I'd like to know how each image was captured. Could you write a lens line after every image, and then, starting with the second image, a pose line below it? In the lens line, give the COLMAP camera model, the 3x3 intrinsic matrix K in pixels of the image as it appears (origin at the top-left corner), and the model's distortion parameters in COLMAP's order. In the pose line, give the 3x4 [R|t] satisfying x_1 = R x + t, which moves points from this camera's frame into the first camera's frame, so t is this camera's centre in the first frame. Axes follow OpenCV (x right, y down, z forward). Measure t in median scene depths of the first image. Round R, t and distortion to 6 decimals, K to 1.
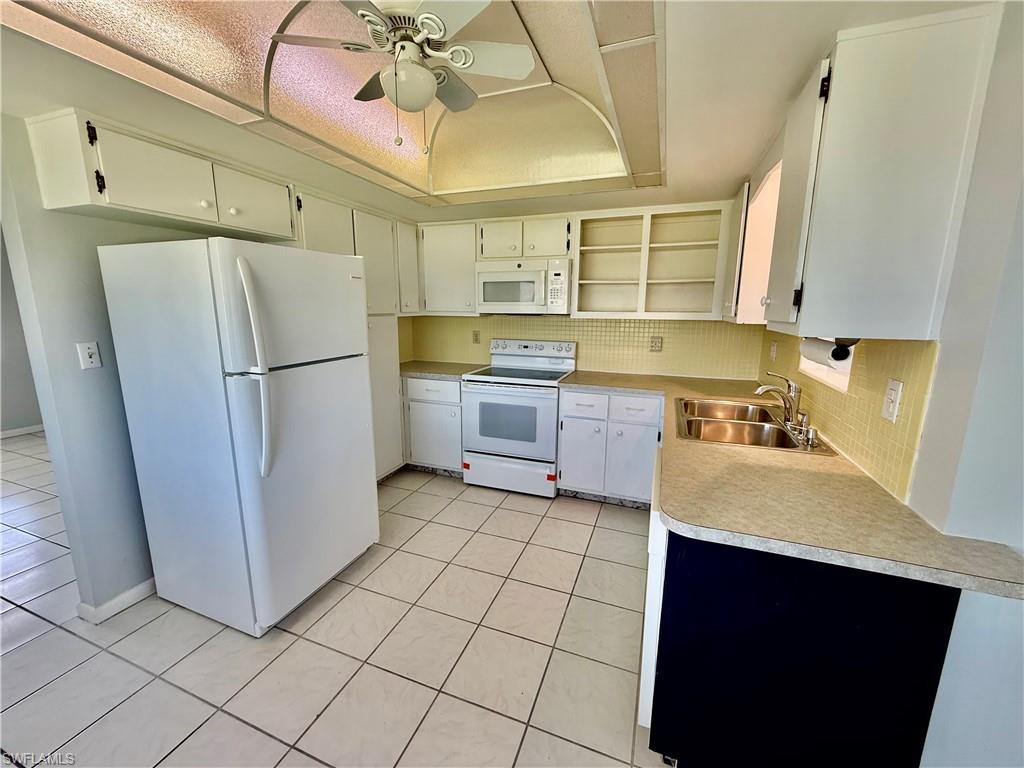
lens RADIAL K [[407.6, 0, 512.0], [0, 407.6, 384.0], [0, 0, 1]] dist [-0.000306, -0.000419]
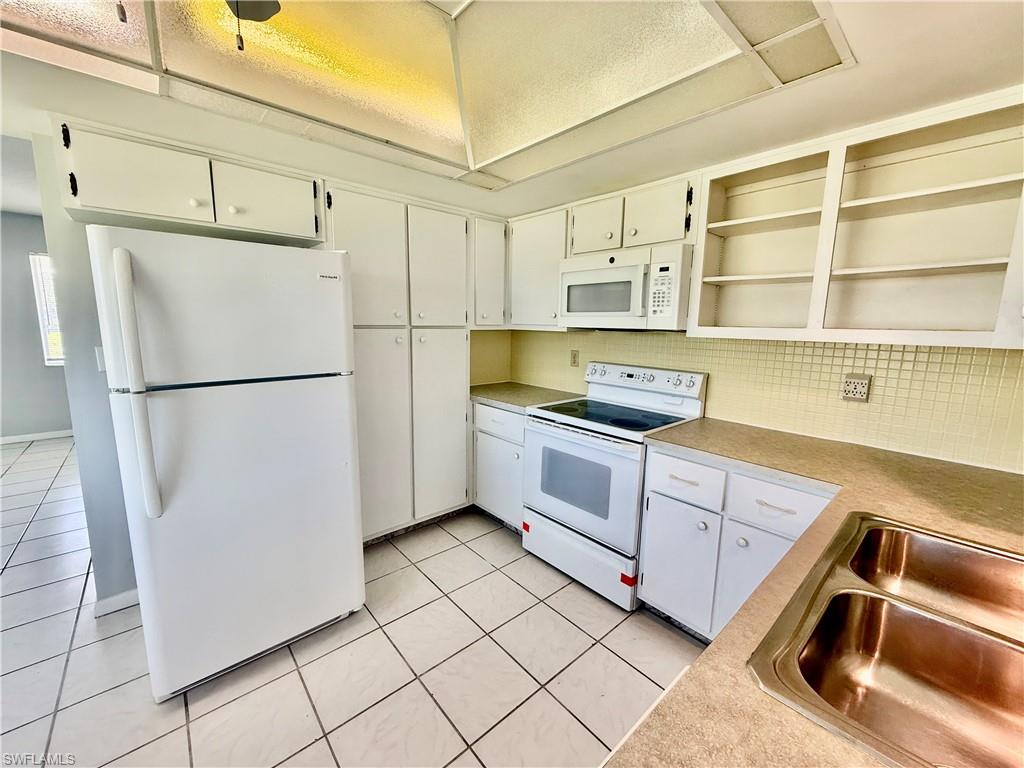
lens RADIAL K [[407.6, 0, 512.0], [0, 407.6, 384.0], [0, 0, 1]] dist [-0.000306, -0.000419]
pose [[0.882348, 0.078879, -0.463940, 0.215867], [-0.097867, 0.995055, -0.016949, -0.052807], [0.460309, 0.060360, 0.885705, 0.330030]]
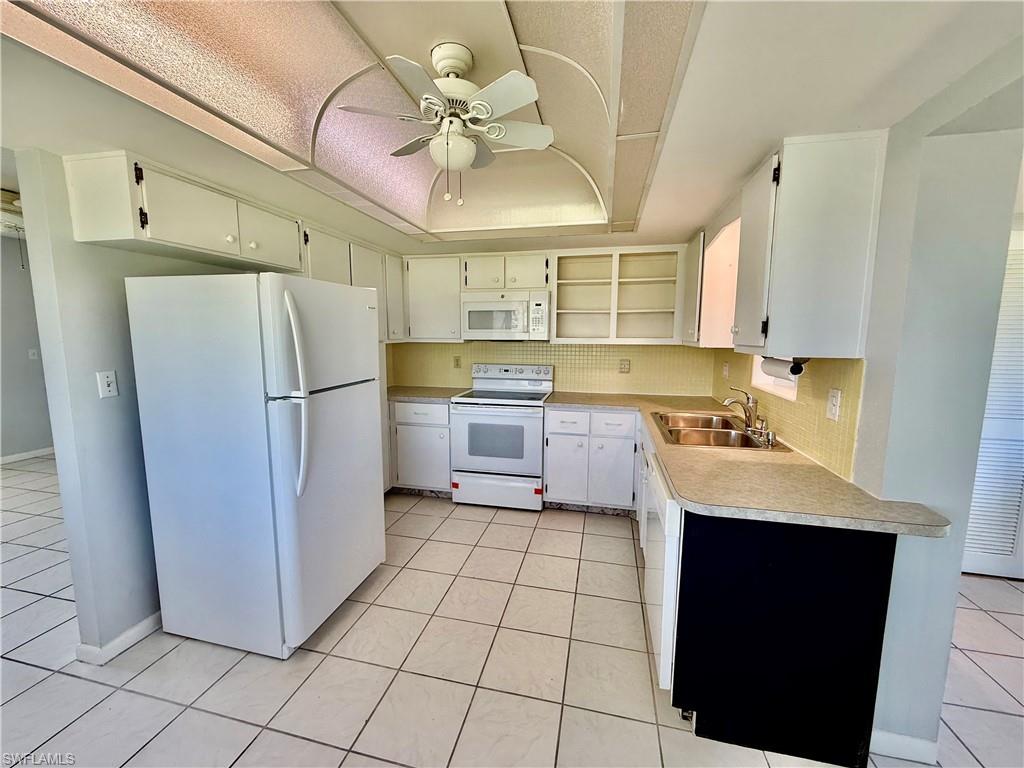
lens RADIAL K [[407.6, 0, 512.0], [0, 407.6, 384.0], [0, 0, 1]] dist [-0.000306, -0.000419]
pose [[0.991066, -0.019825, 0.131888, -0.110581], [0.027907, 0.997825, -0.059717, 0.009880], [-0.130418, 0.062864, 0.989464, -0.069865]]
